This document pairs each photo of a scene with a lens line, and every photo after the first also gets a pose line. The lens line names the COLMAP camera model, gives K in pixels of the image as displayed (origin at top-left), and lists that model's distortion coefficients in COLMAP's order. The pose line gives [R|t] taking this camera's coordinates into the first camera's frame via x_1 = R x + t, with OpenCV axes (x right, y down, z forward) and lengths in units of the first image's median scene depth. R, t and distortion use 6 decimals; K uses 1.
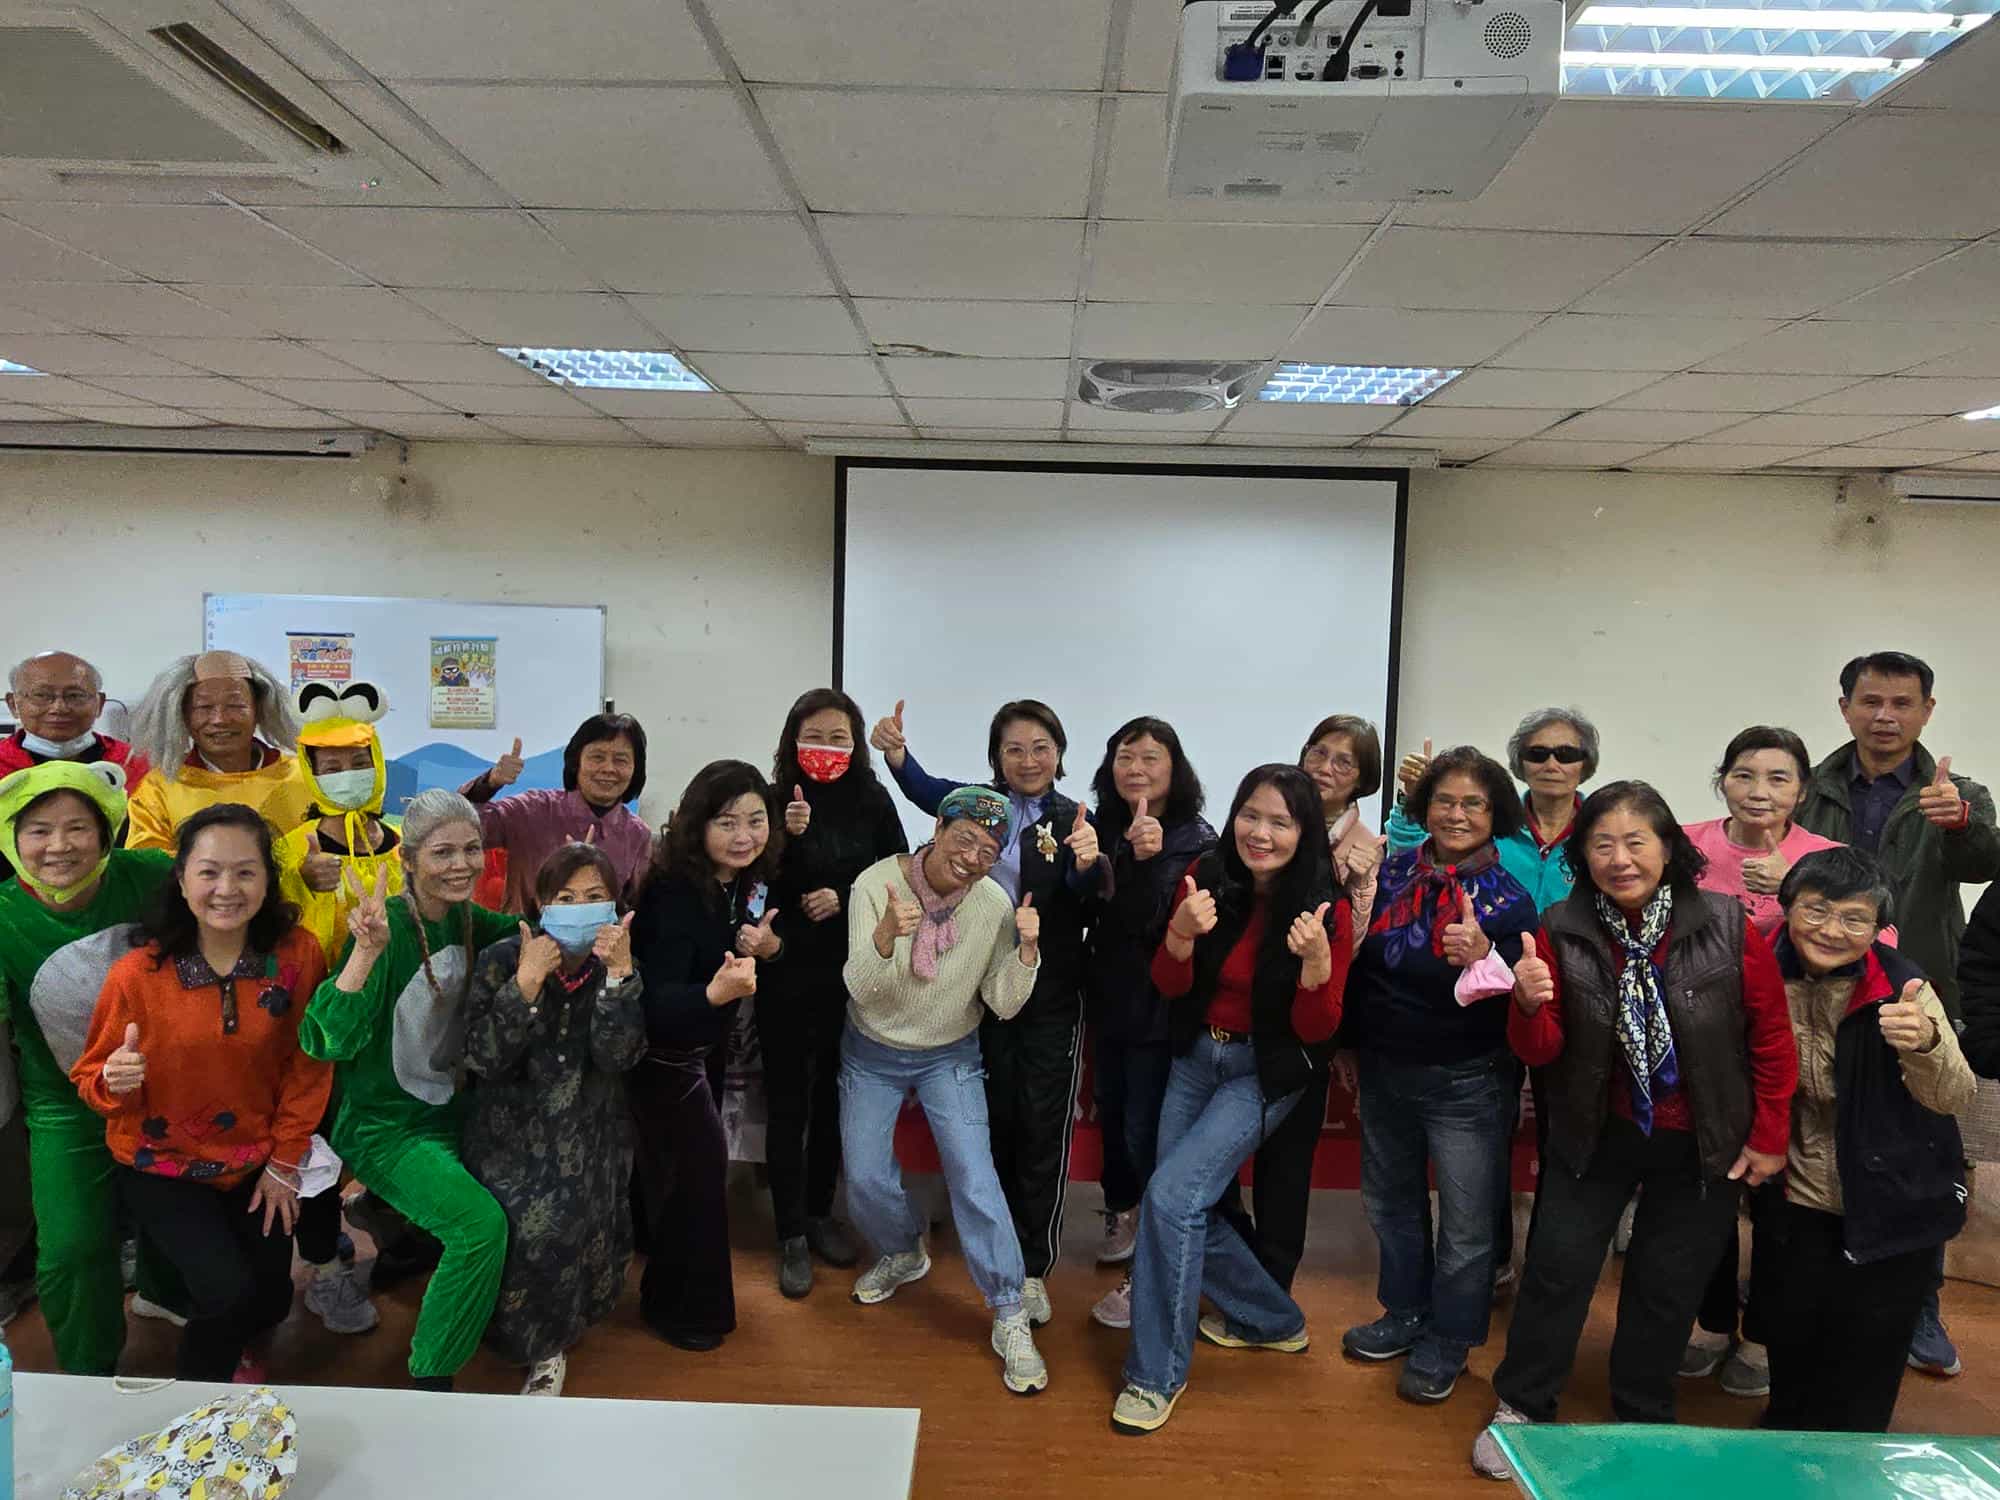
lens RADIAL K [[1275.0, 0, 1000.0], [0, 1275.0, 750.0], [0, 0, 1]] dist [-0.001311, 0.000258]
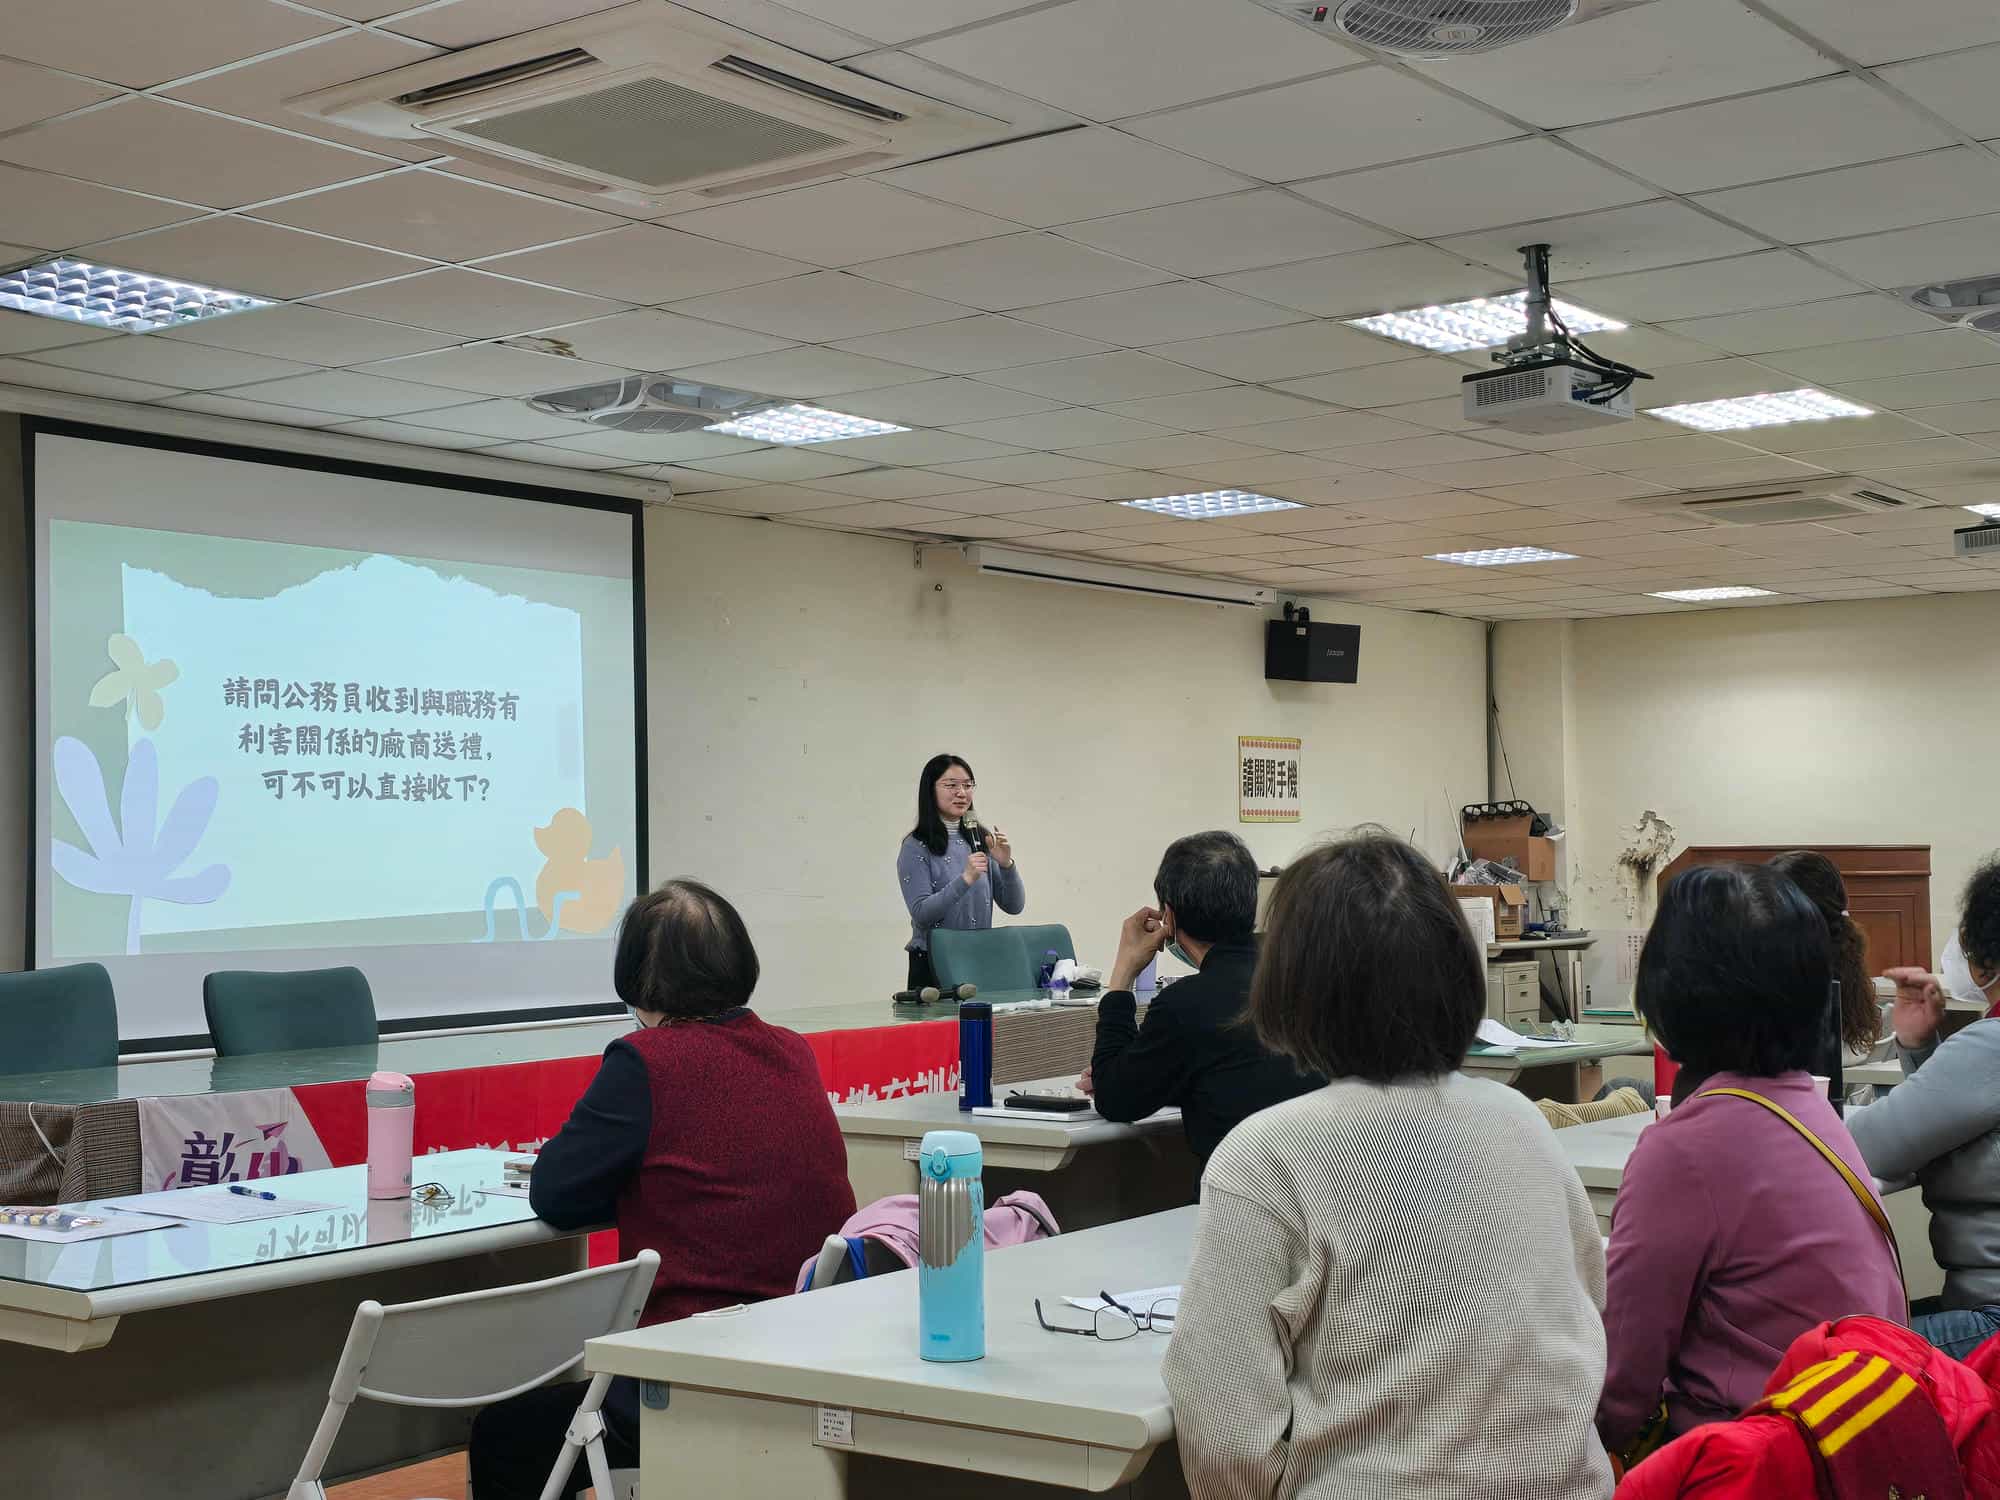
lens RADIAL K [[2623.7, 0, 1000.0], [0, 2623.7, 750.0], [0, 0, 1]] dist [0.189566, -0.482831]
pose [[0.588836, -0.000011, 0.808252, -0.963613], [0.083398, 0.994663, -0.060744, 0.073564], [-0.803938, 0.103175, 0.585695, -0.216283]]
